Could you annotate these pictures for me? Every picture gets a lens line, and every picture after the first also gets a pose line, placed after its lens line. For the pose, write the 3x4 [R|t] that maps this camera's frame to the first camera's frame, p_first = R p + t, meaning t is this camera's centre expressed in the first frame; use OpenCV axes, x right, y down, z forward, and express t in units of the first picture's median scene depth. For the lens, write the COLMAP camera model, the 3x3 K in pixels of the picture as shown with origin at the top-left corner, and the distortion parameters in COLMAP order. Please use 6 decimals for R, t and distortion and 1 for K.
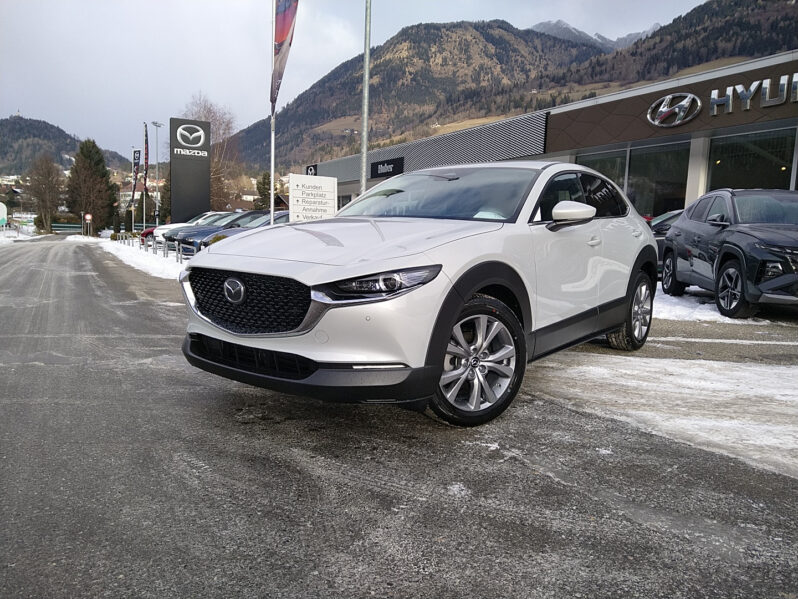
lens RADIAL K [[612.7, 0, 393.3], [0, 612.7, 299.1], [0, 0, 1]] dist [0.025489, -0.017333]
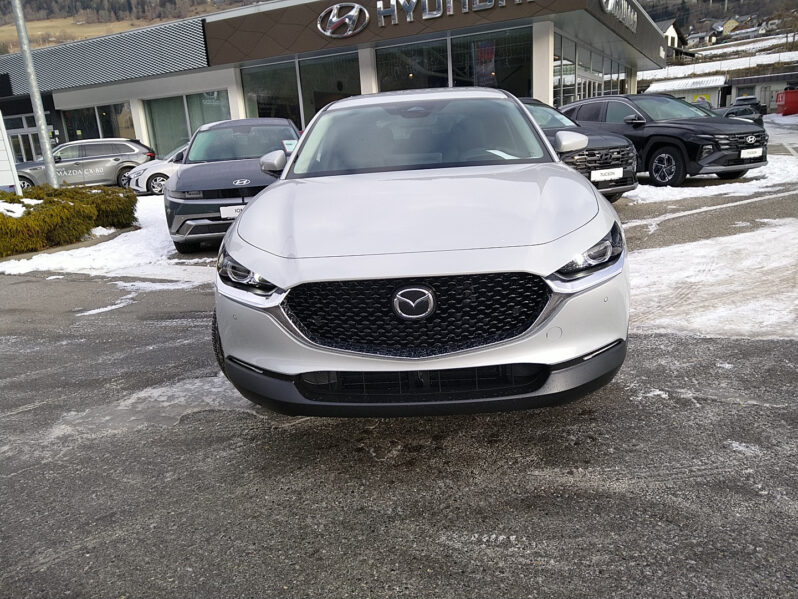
lens RADIAL K [[612.7, 0, 397.9], [0, 612.7, 298.1], [0, 0, 1]] dist [0.025489, -0.017333]
pose [[0.814139, -0.231355, 0.532591, -0.504984], [0.158241, 0.970882, 0.179854, -0.117072], [-0.558693, -0.062149, 0.827043, 0.311361]]
